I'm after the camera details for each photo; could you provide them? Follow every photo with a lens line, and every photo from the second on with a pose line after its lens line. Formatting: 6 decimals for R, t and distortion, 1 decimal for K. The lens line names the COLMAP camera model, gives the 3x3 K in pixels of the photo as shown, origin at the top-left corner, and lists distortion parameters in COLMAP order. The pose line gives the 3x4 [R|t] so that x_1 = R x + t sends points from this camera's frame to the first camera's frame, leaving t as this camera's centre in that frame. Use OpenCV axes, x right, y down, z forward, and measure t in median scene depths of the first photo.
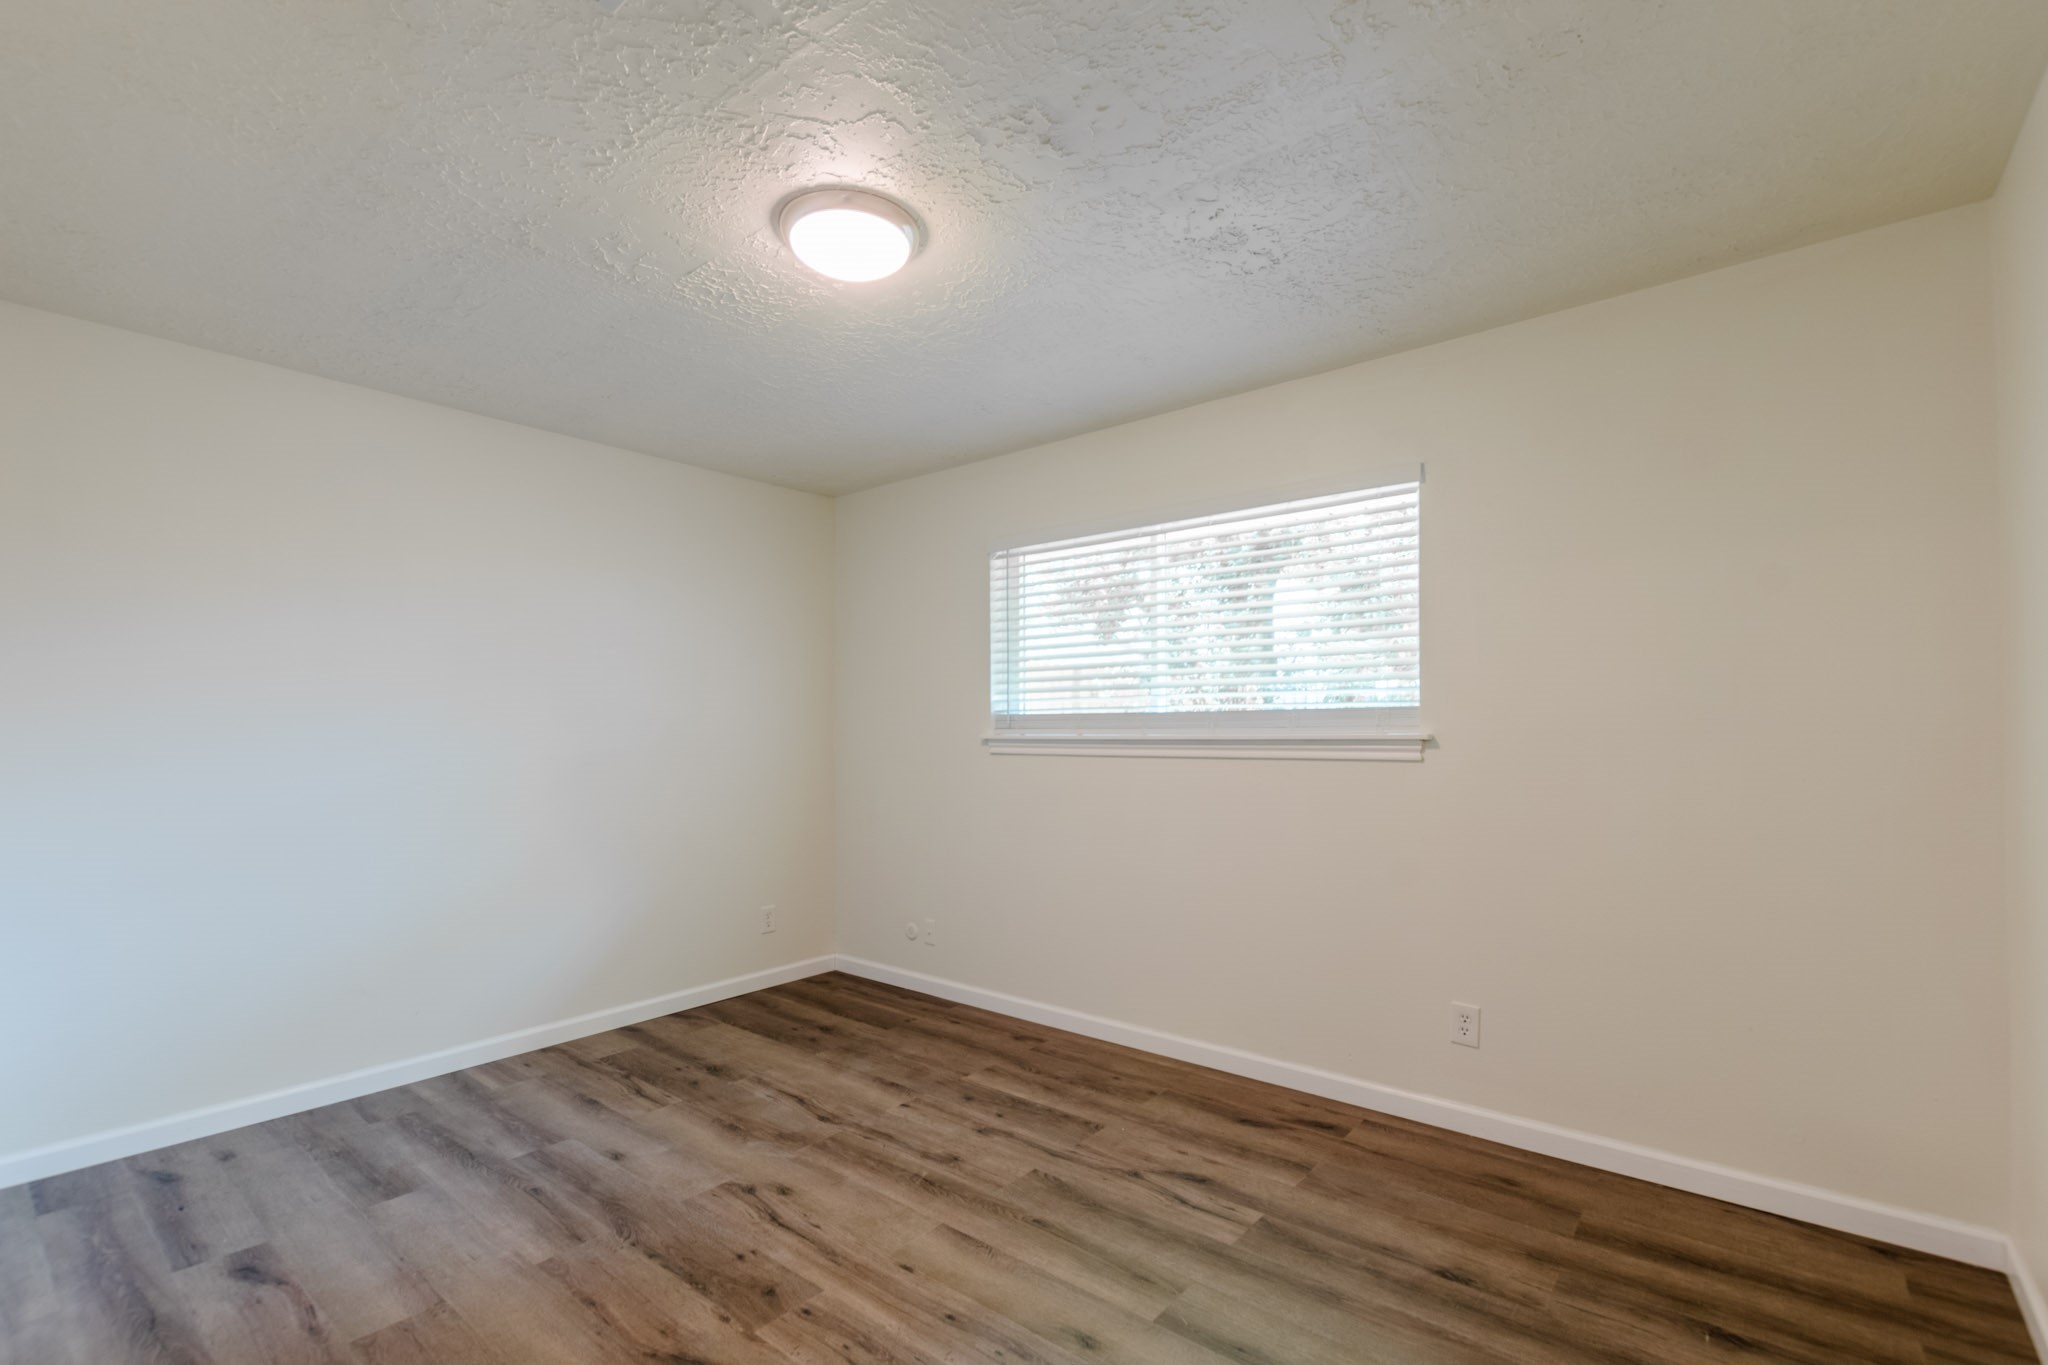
lens RADIAL K [[897.2, 0, 1035.4], [0, 897.2, 691.5], [0, 0, 1]] dist [0.004855, -0.002174]
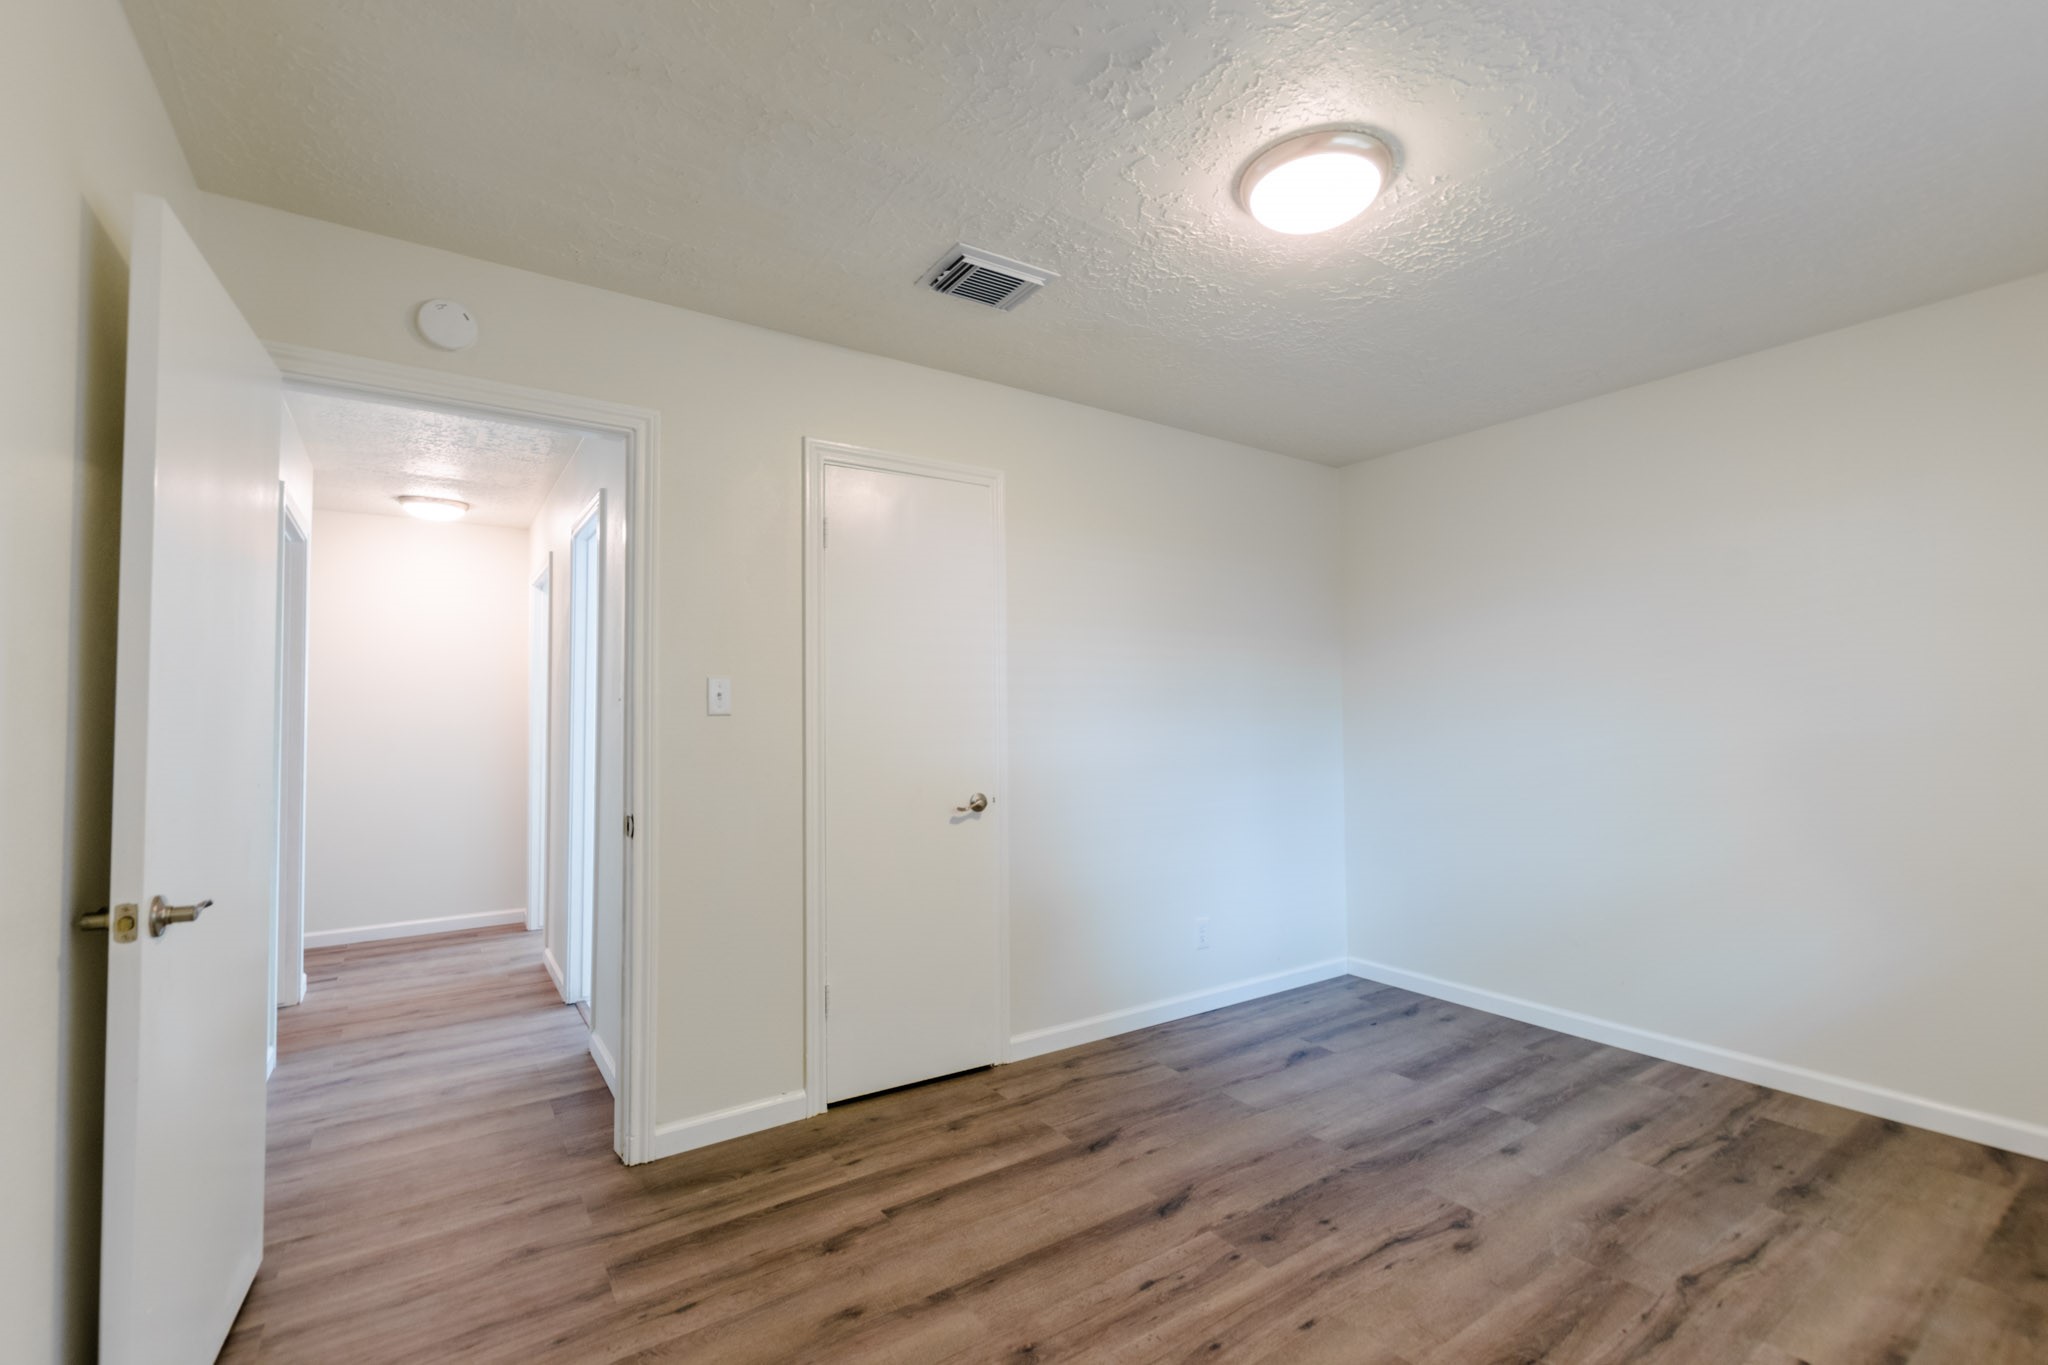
lens RADIAL K [[897.2, 0, 1033.0], [0, 897.2, 683.5], [0, 0, 1]] dist [0.004855, -0.002174]
pose [[-0.276729, -0.029814, -0.960485, 0.605076], [0.050208, 0.997705, -0.045435, 0.029347], [0.959635, -0.060797, -0.274597, 0.772680]]
